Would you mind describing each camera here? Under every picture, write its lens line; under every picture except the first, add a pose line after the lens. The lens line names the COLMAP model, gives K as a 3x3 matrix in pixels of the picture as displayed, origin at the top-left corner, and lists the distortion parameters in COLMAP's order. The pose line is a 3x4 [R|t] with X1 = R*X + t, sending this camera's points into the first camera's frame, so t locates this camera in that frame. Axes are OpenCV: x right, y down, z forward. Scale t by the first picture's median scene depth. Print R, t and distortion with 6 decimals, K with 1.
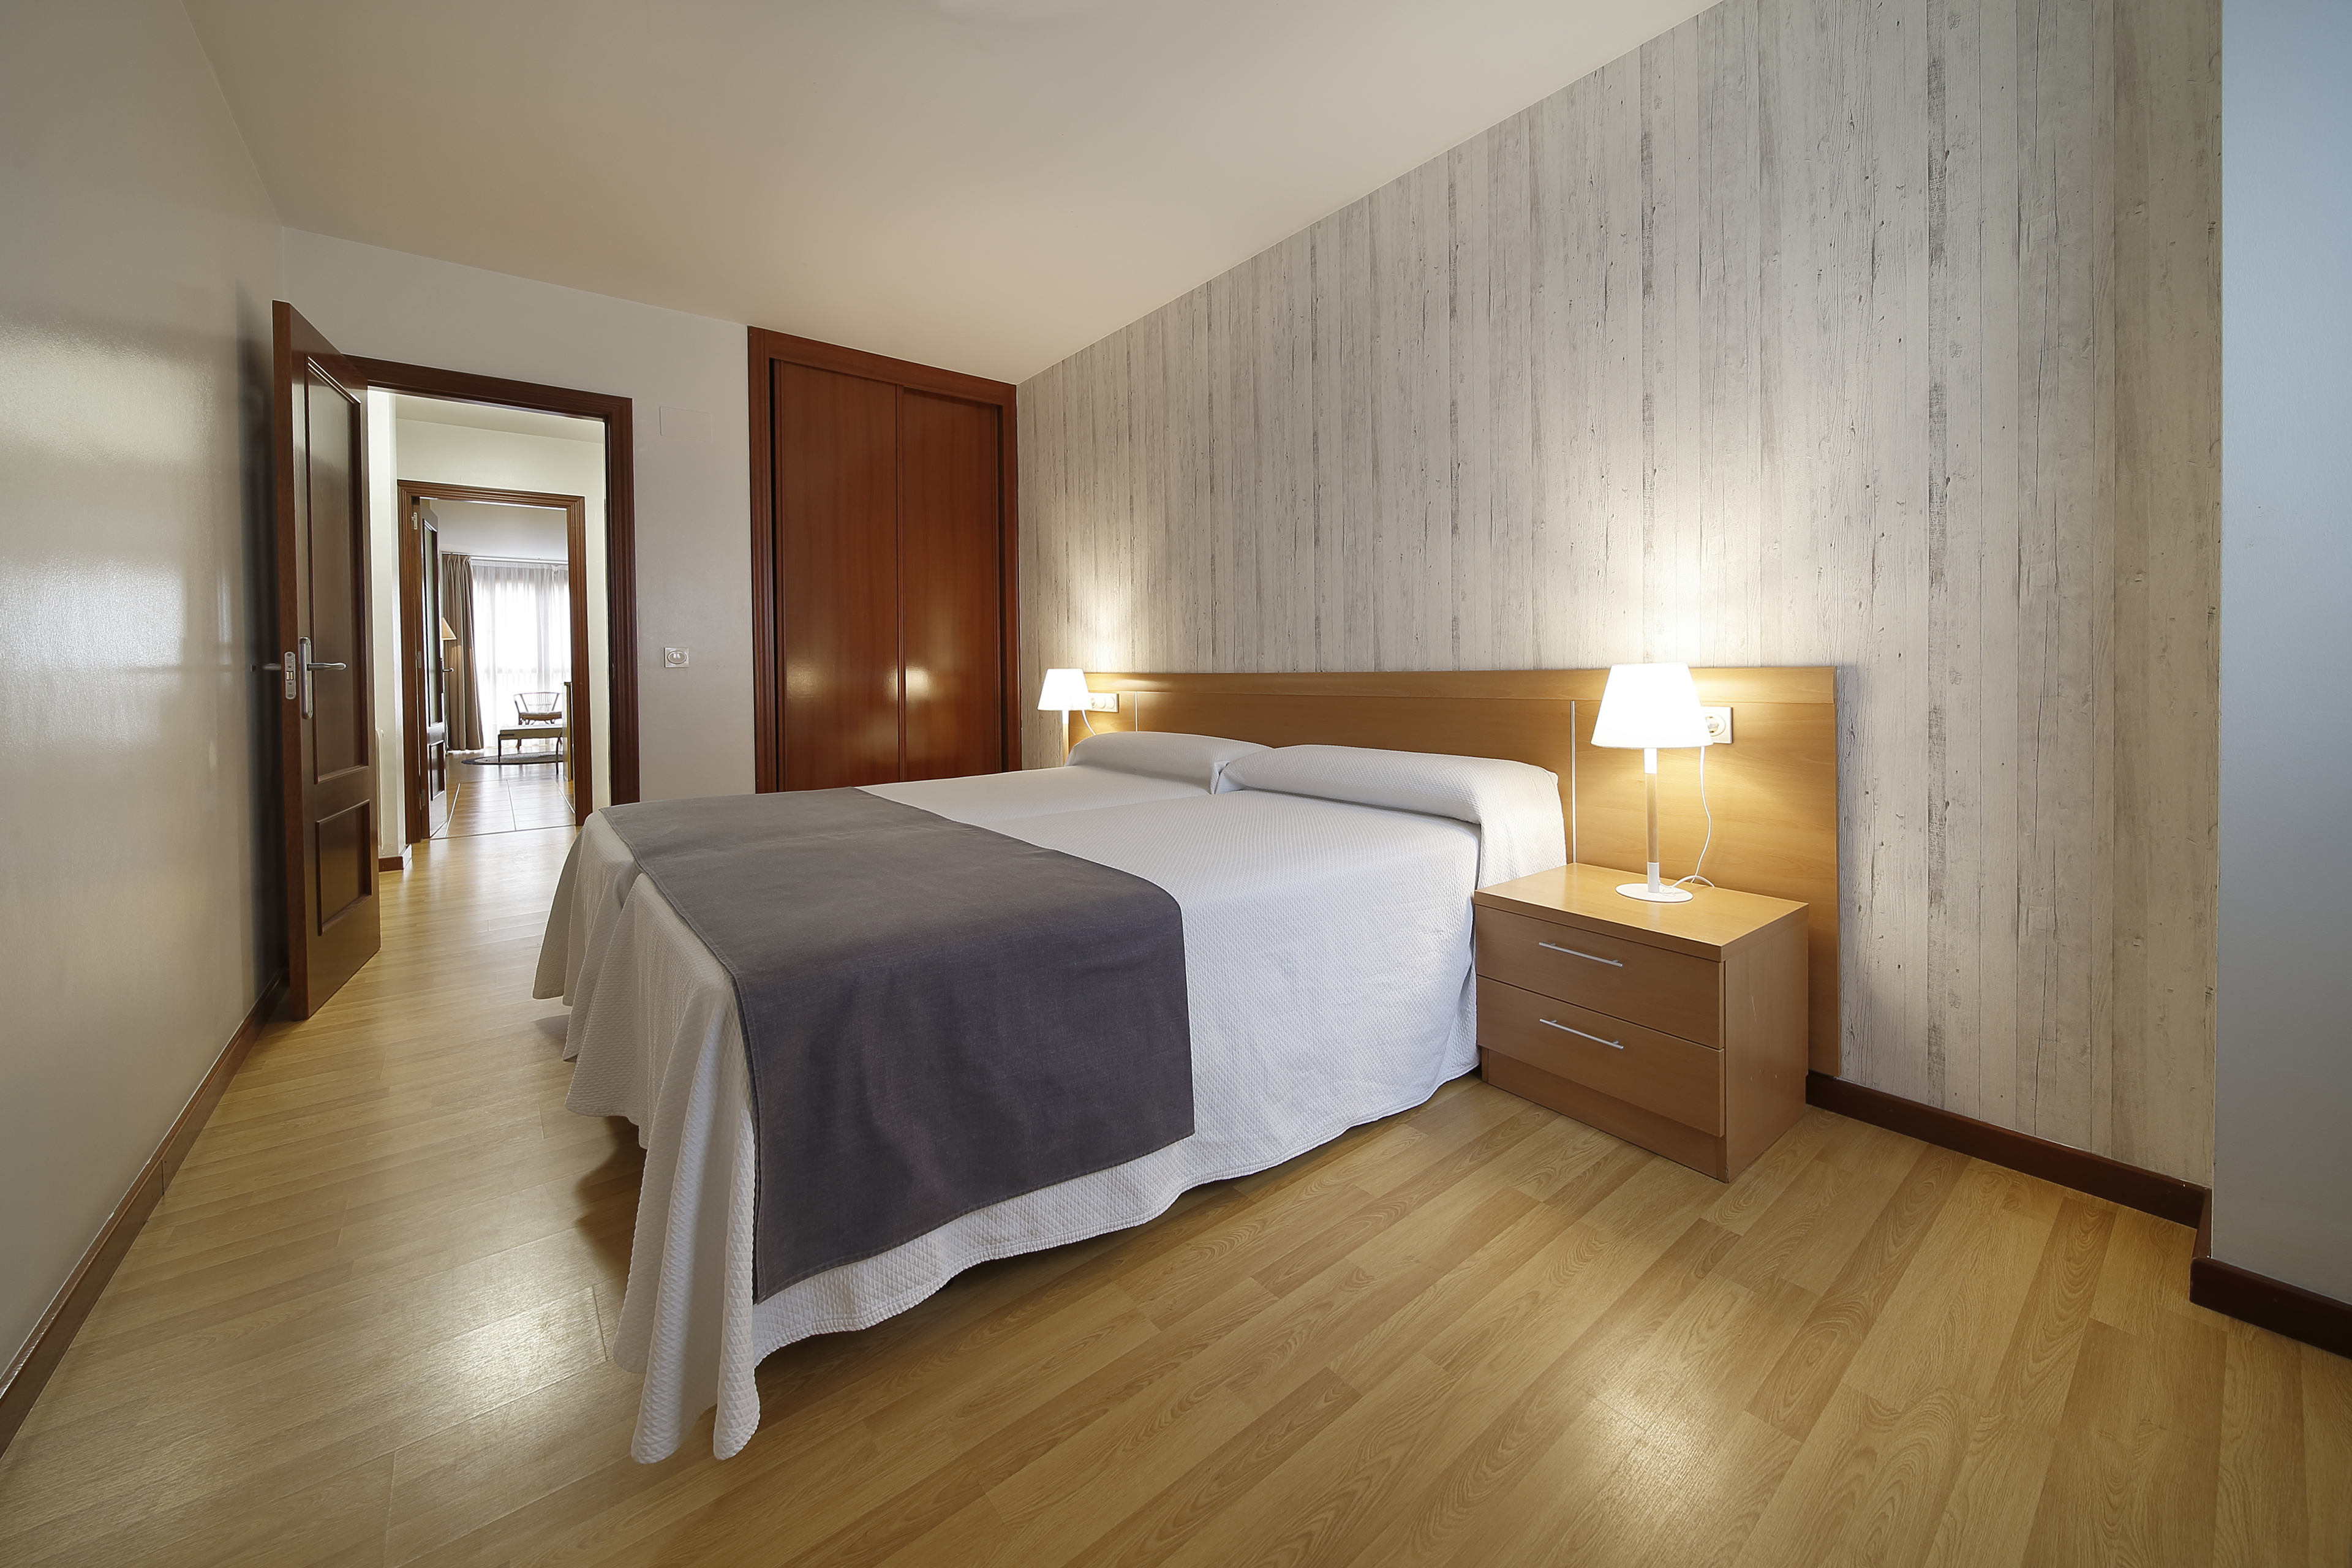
lens RADIAL K [[890.4, 0, 1078.8], [0, 890.4, 708.3], [0, 0, 1]] dist [-0.000270, -0.000270]
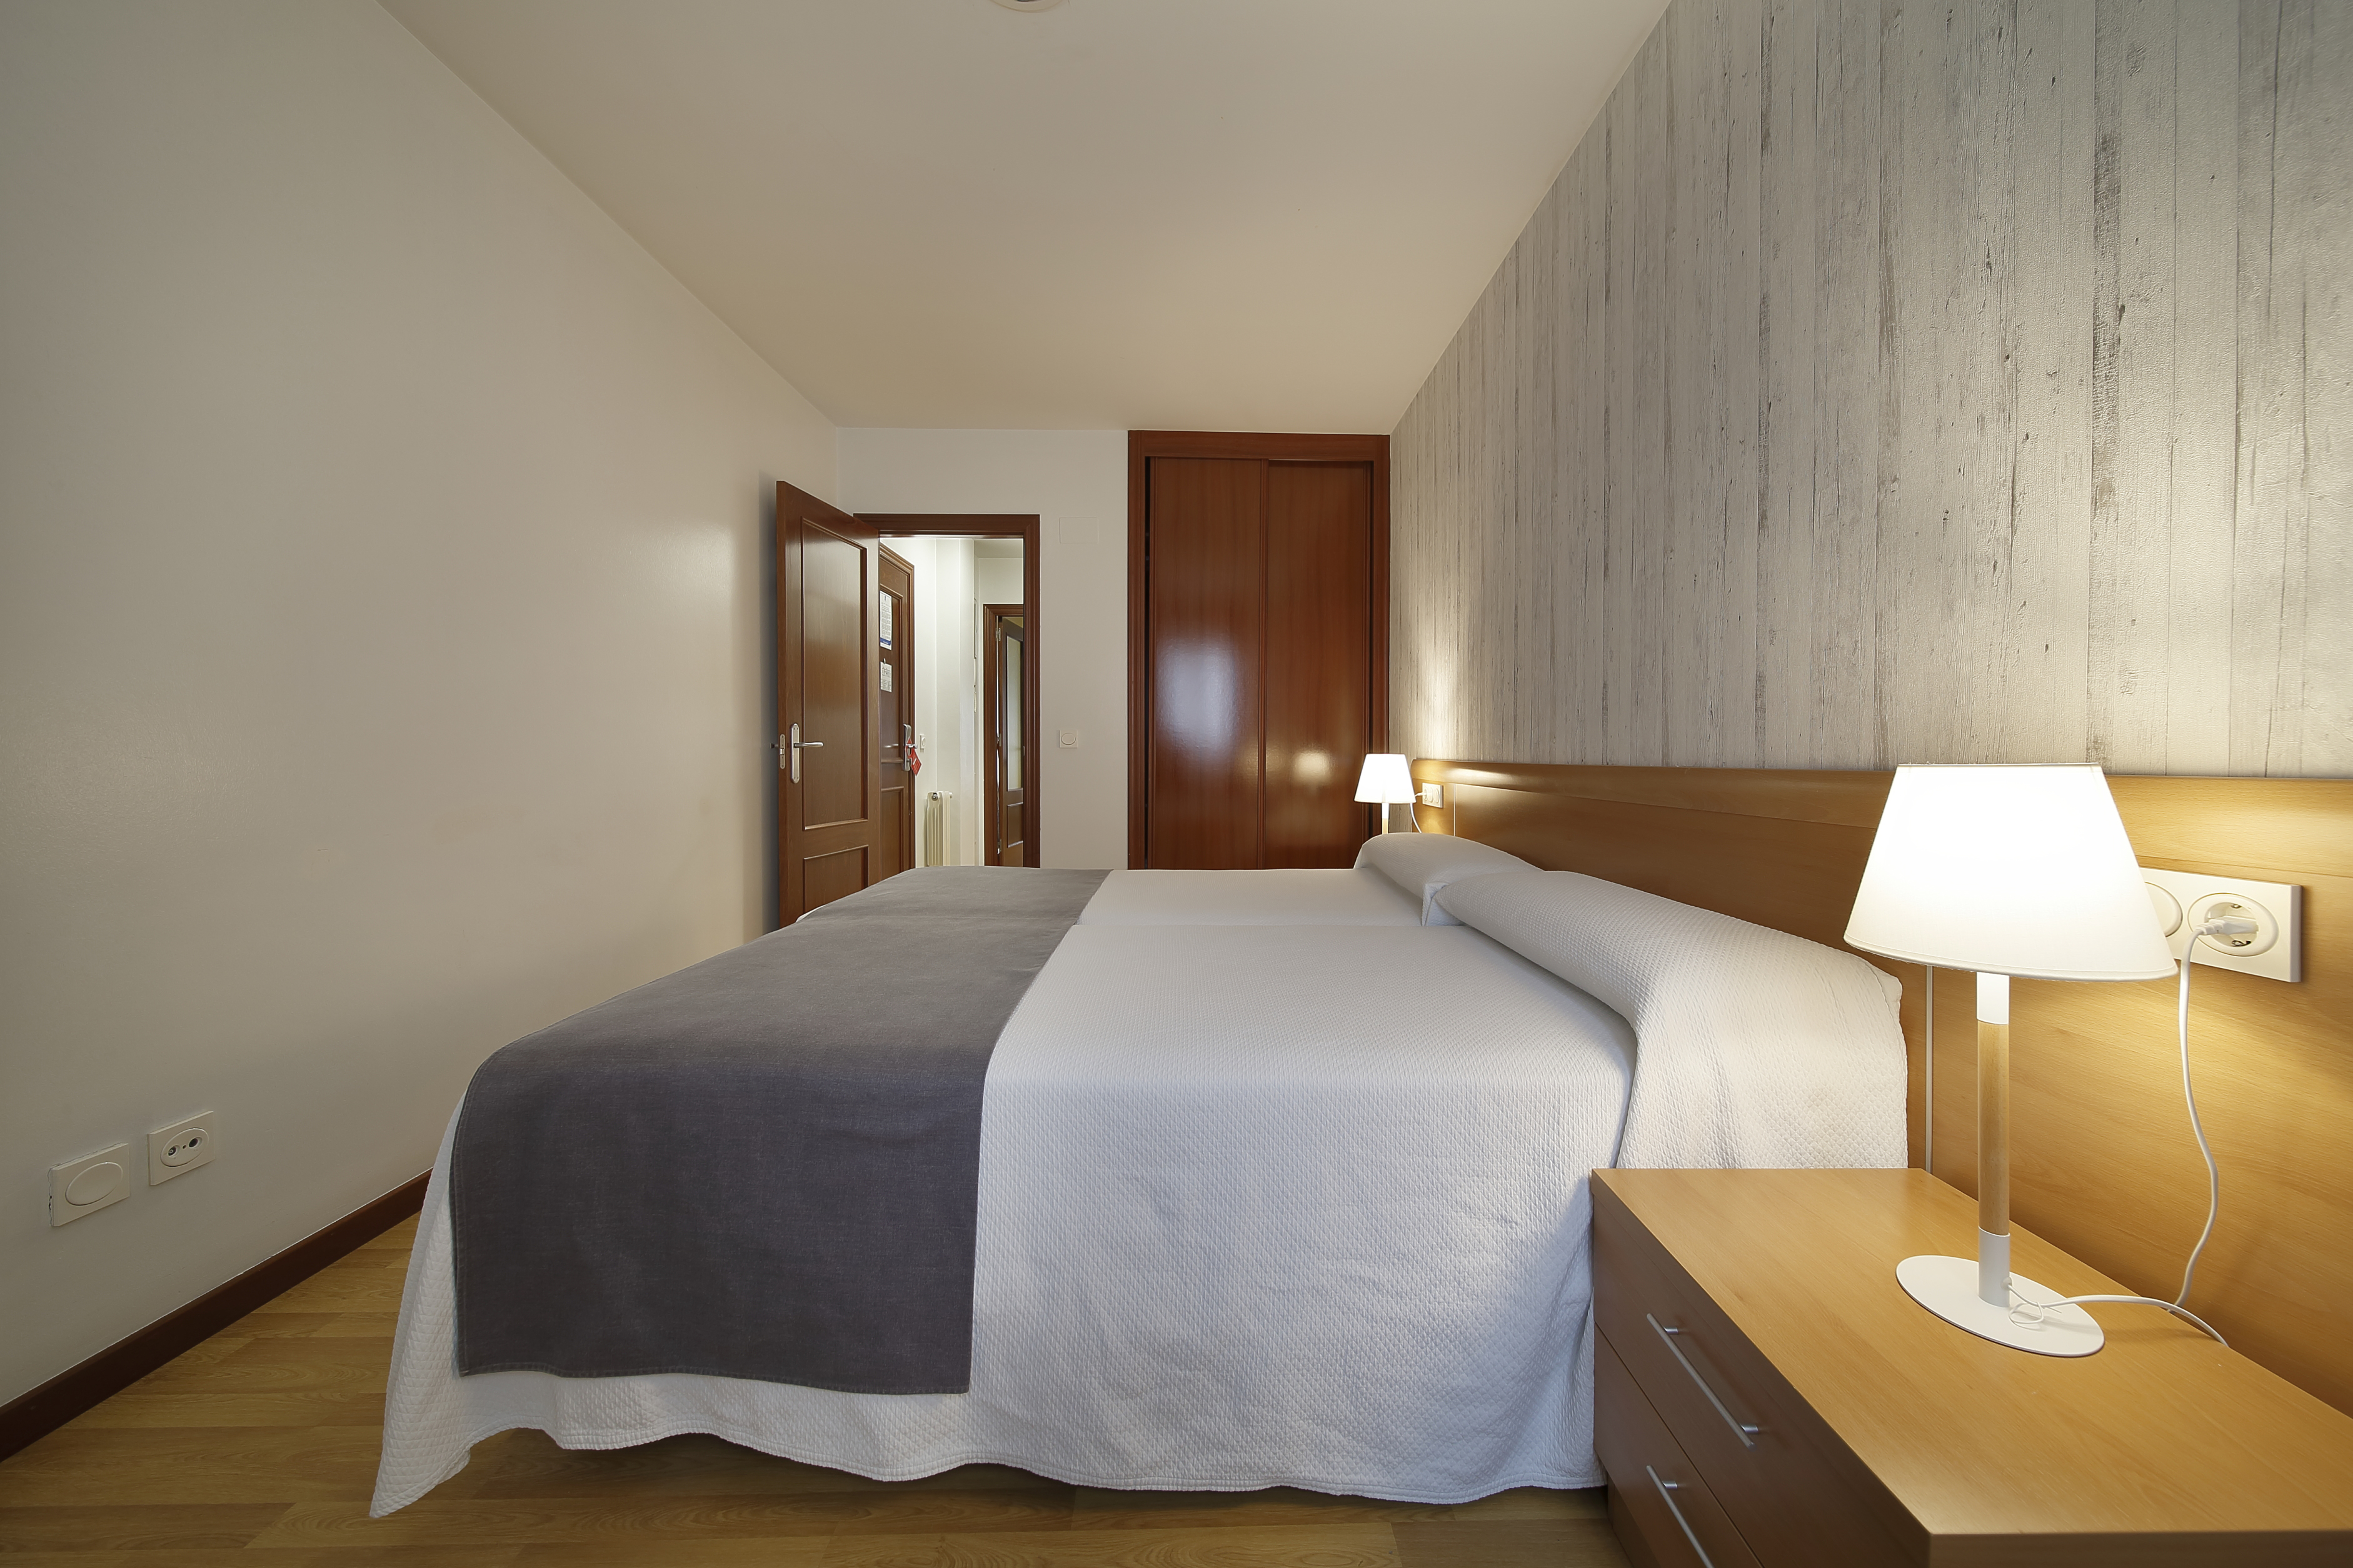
lens RADIAL K [[835.7, 0, 1176.5], [0, 835.7, 784.0], [0, 0, 1]] dist [-0.002343, -0.000336]
pose [[0.818228, 0.033655, -0.573908, 0.434329], [-0.035863, 0.999329, 0.007471, -0.023192], [0.573774, 0.014469, 0.818886, 0.354594]]
